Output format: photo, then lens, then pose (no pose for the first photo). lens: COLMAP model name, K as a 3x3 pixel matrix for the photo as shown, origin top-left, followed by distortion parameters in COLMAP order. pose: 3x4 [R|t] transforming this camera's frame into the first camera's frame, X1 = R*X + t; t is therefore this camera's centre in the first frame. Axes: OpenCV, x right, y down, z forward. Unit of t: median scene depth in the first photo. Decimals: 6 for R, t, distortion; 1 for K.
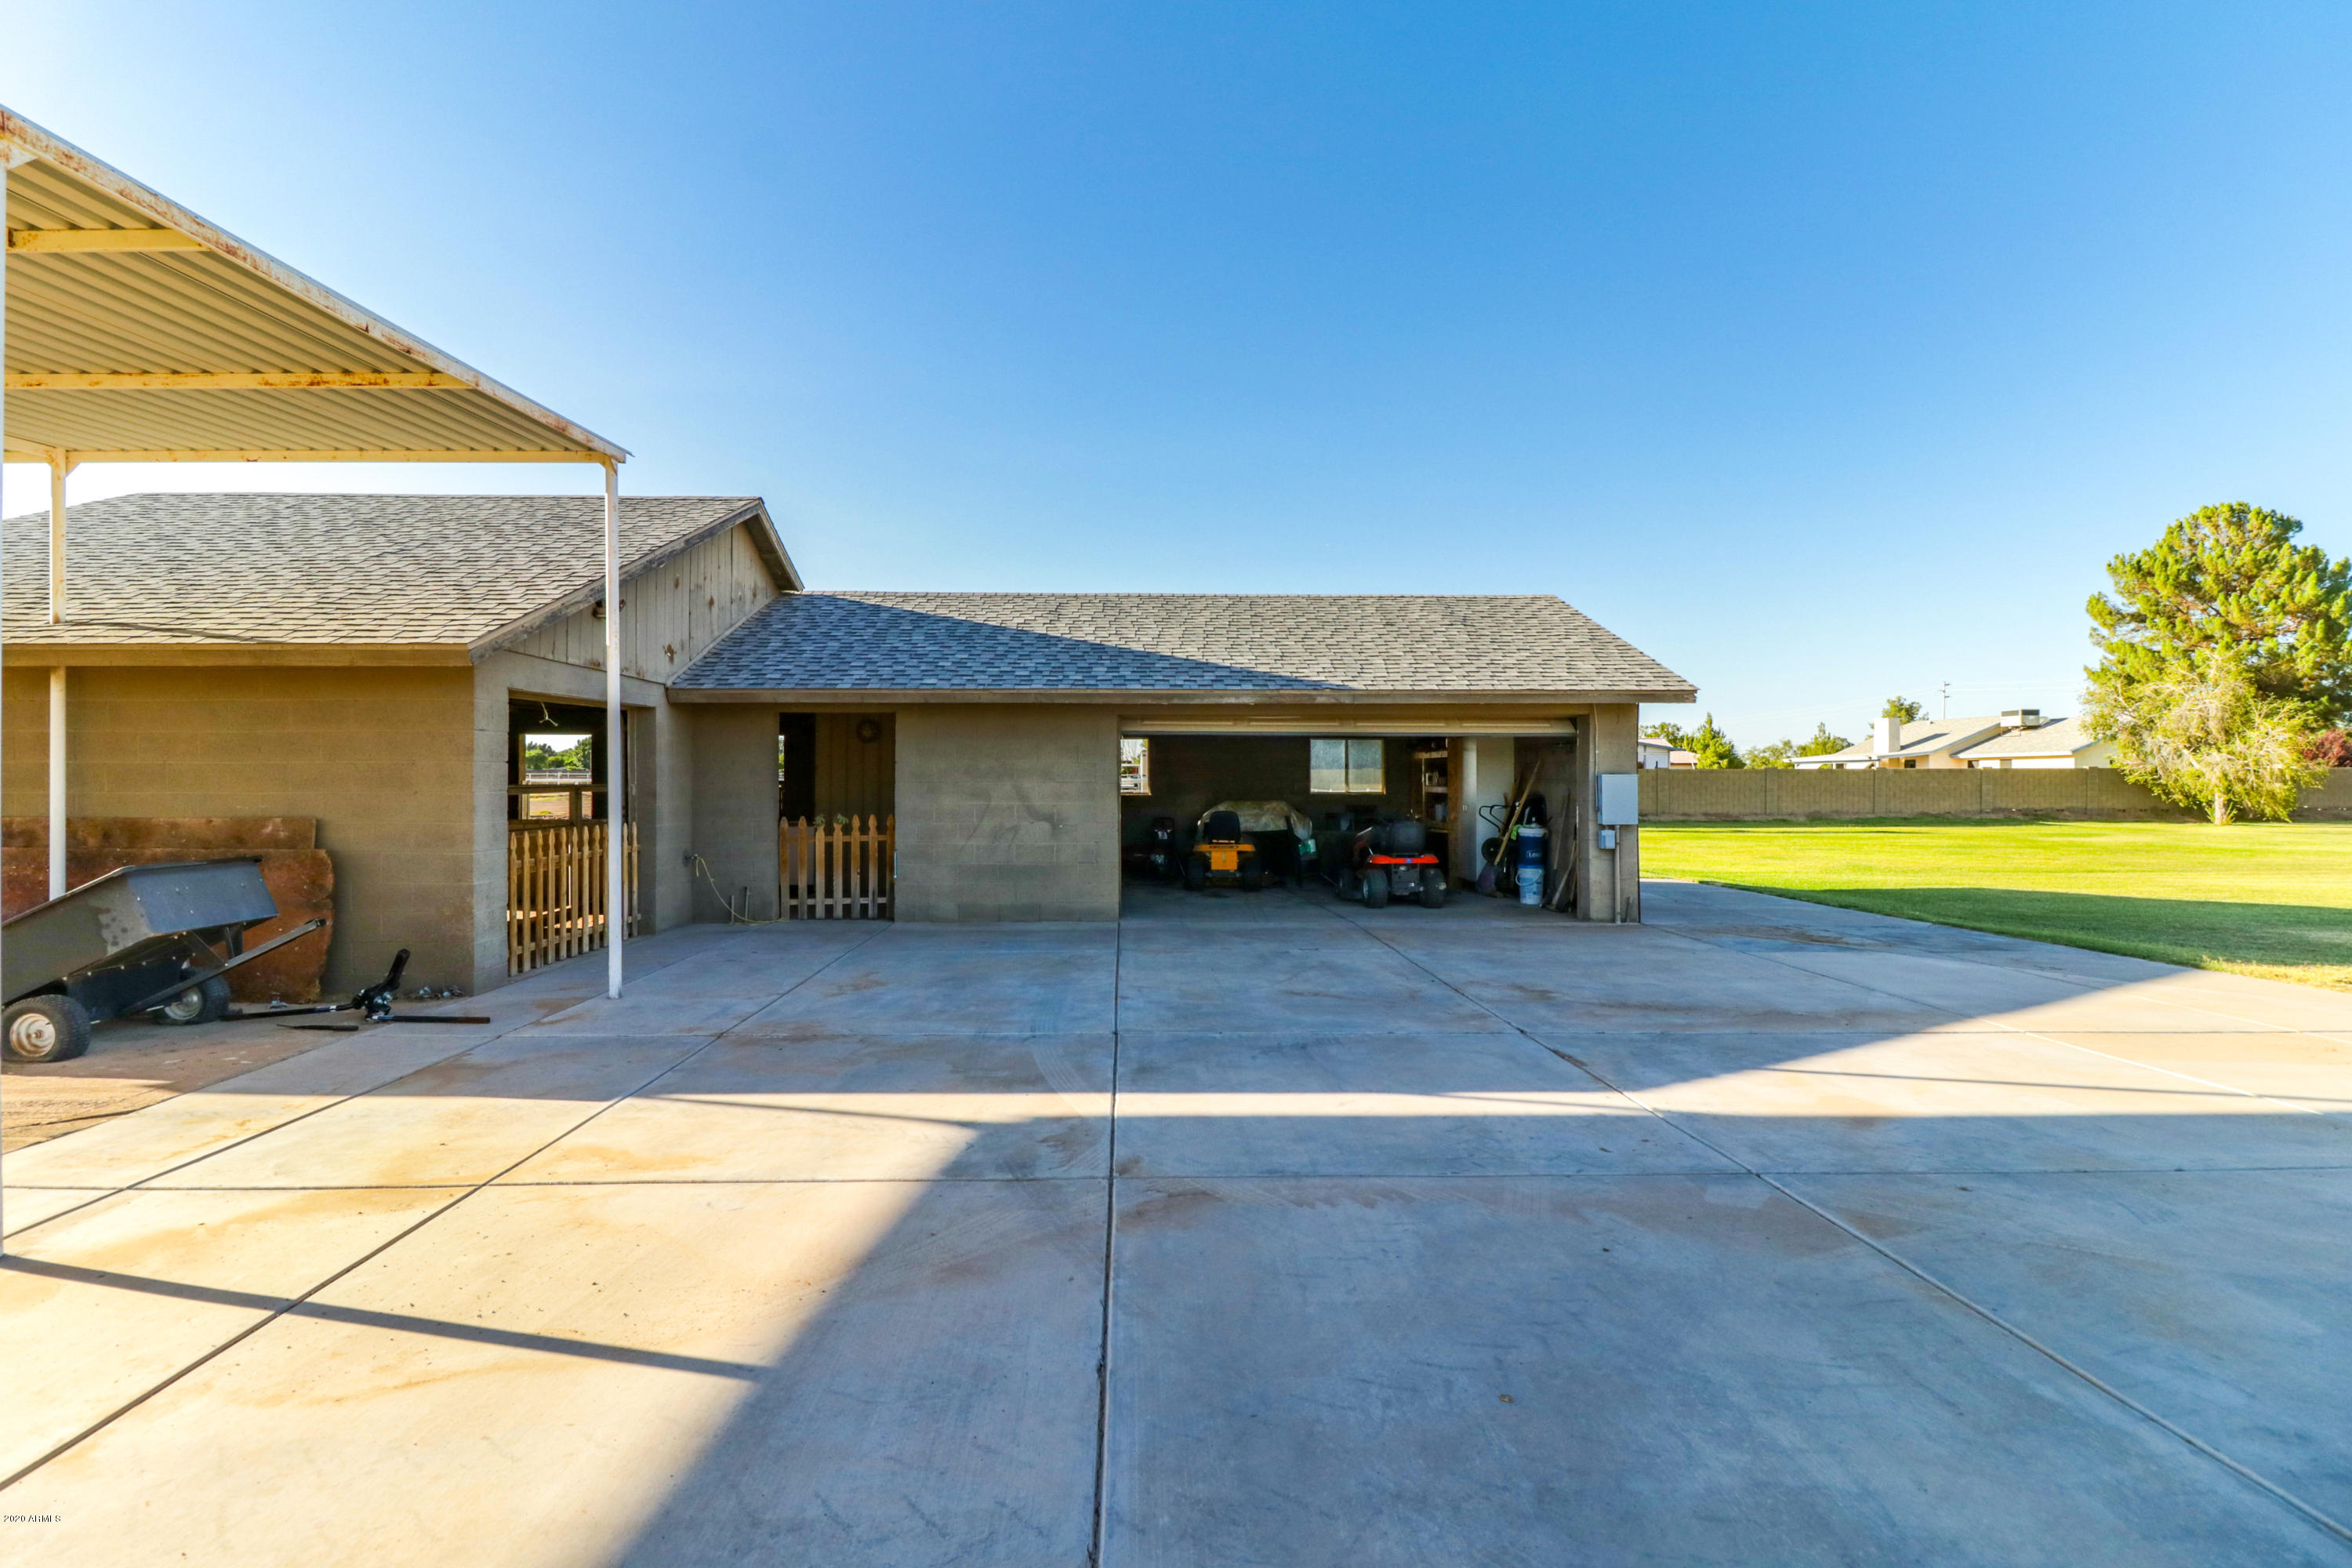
lens RADIAL K [[1108.8, 0, 1187.4], [0, 1108.8, 785.2], [0, 0, 1]] dist [0.014954, -0.007817]
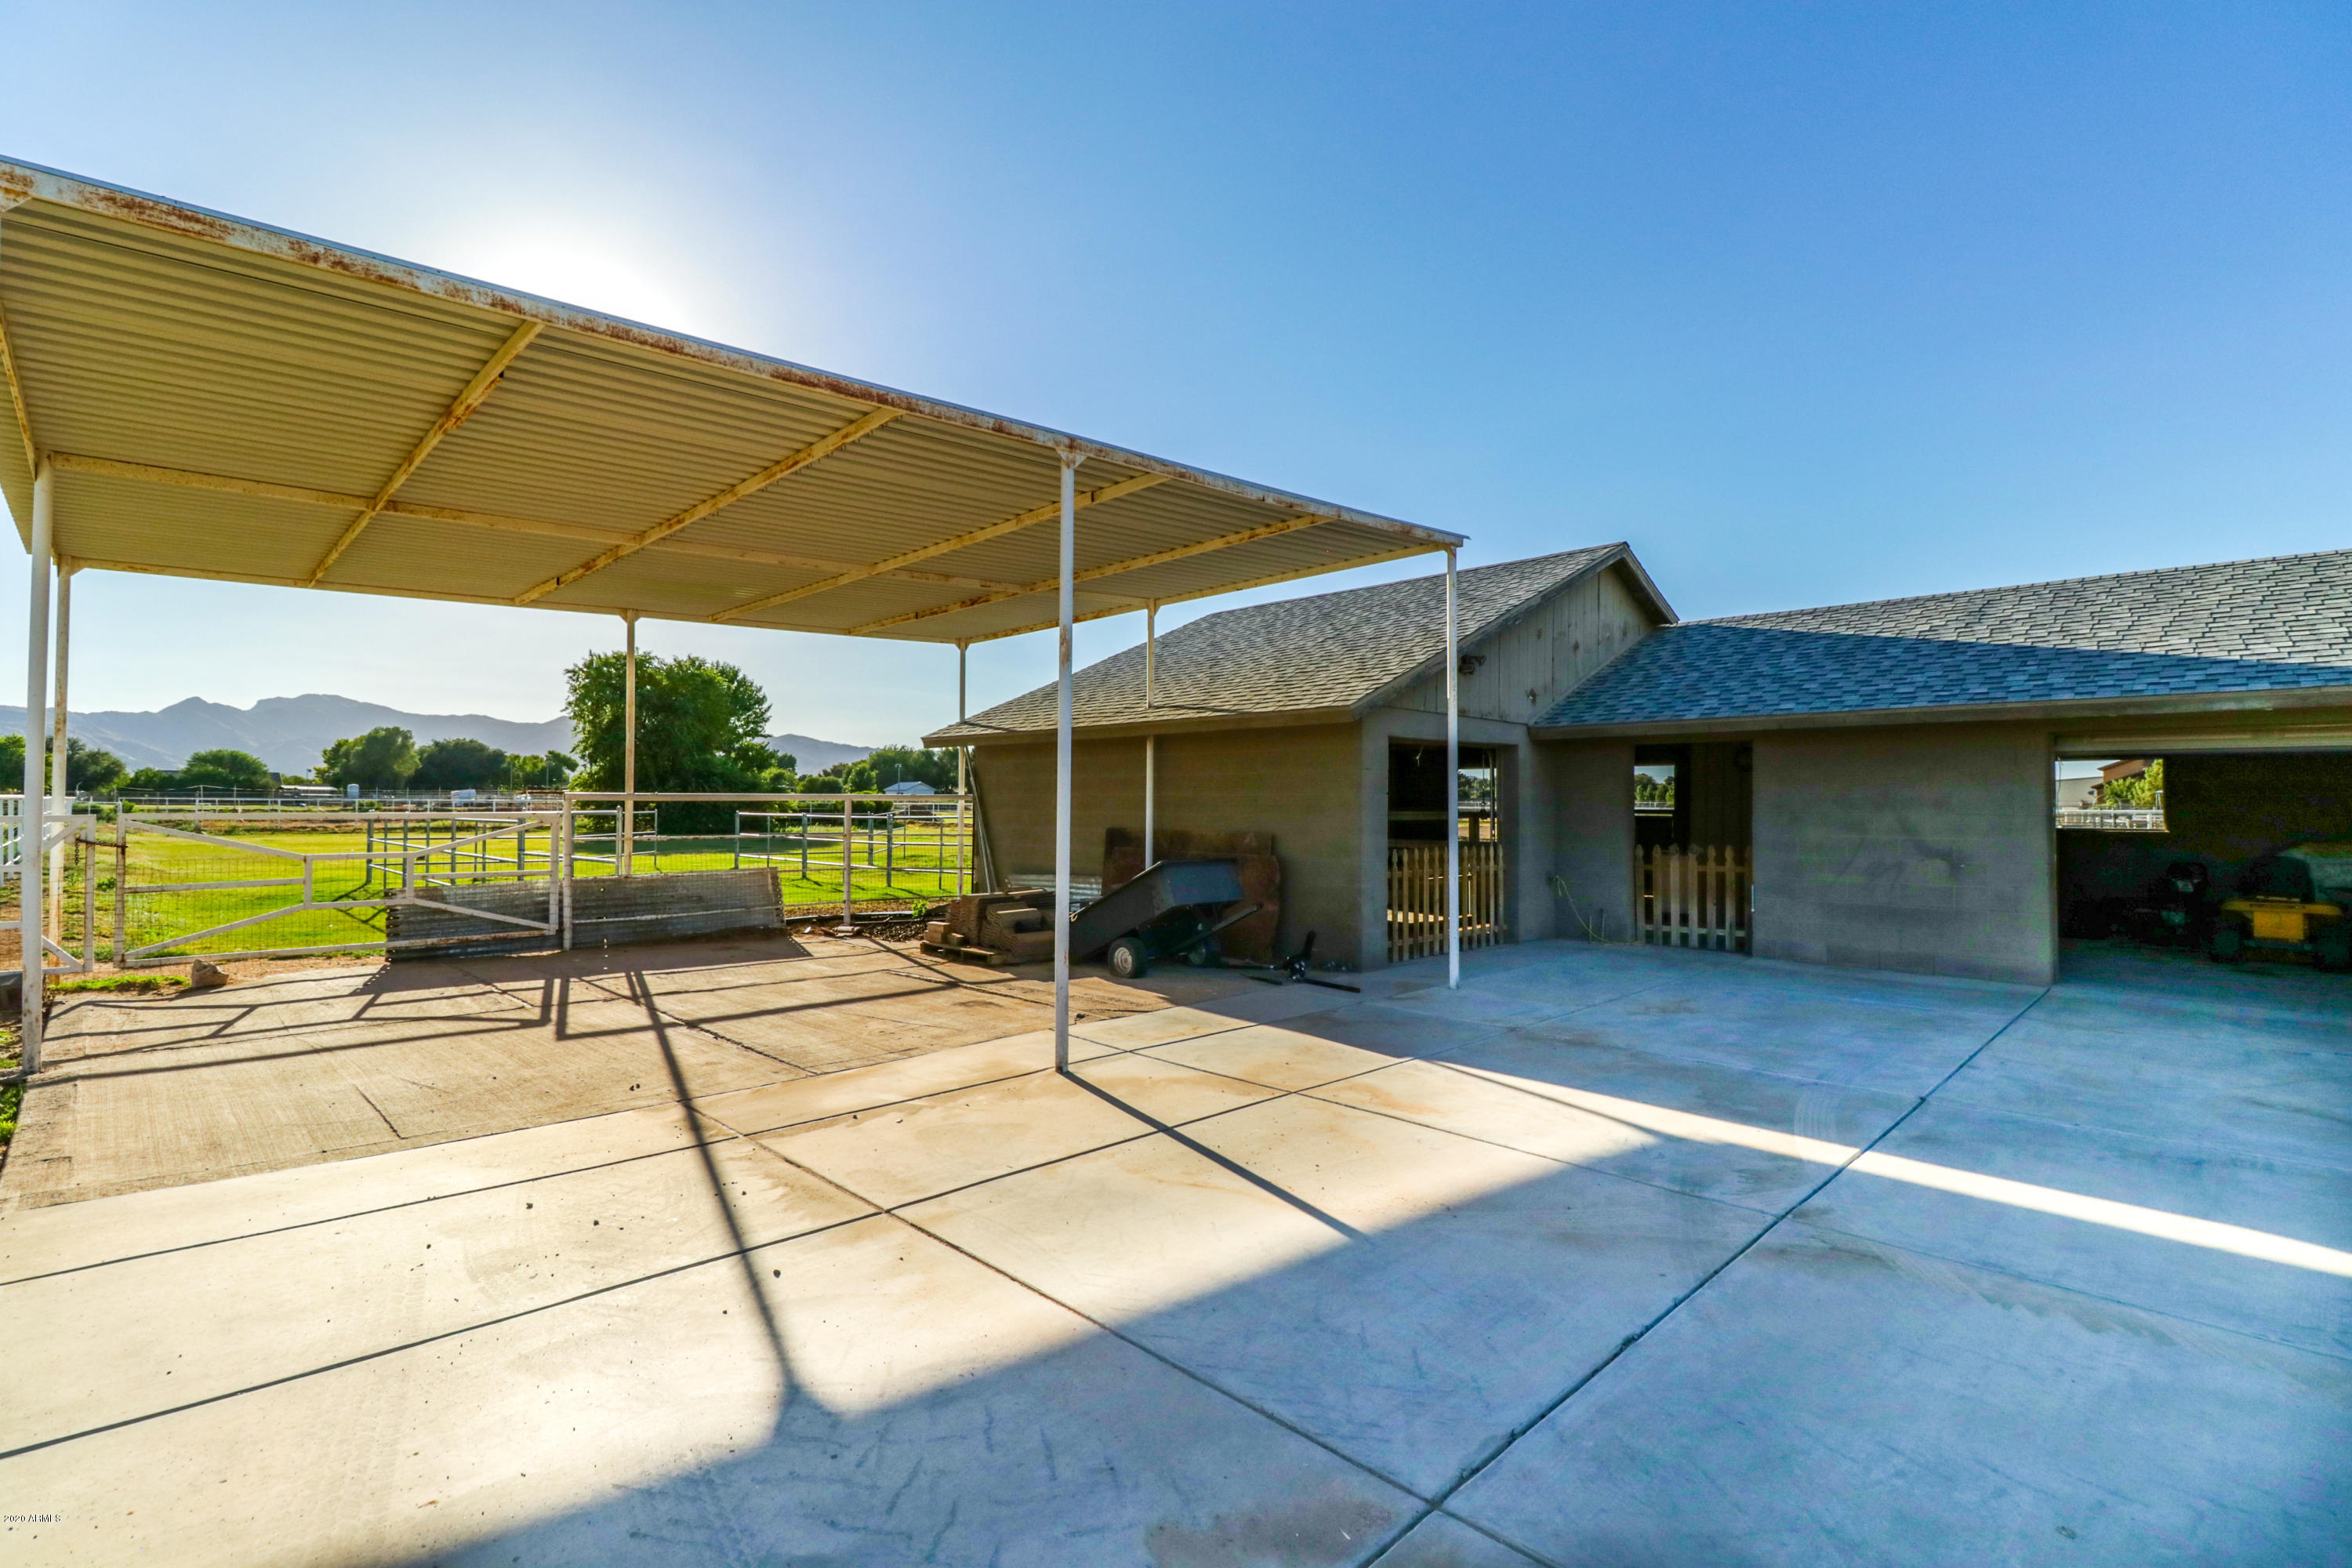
lens RADIAL K [[1108.8, 0, 1171.0], [0, 1108.8, 784.4], [0, 0, 1]] dist [0.014954, -0.007817]
pose [[0.669243, -0.010119, -0.742975, 0.187662], [-0.010123, 0.999690, -0.022733, 0.000191], [0.742975, 0.022735, 0.668933, -0.040350]]
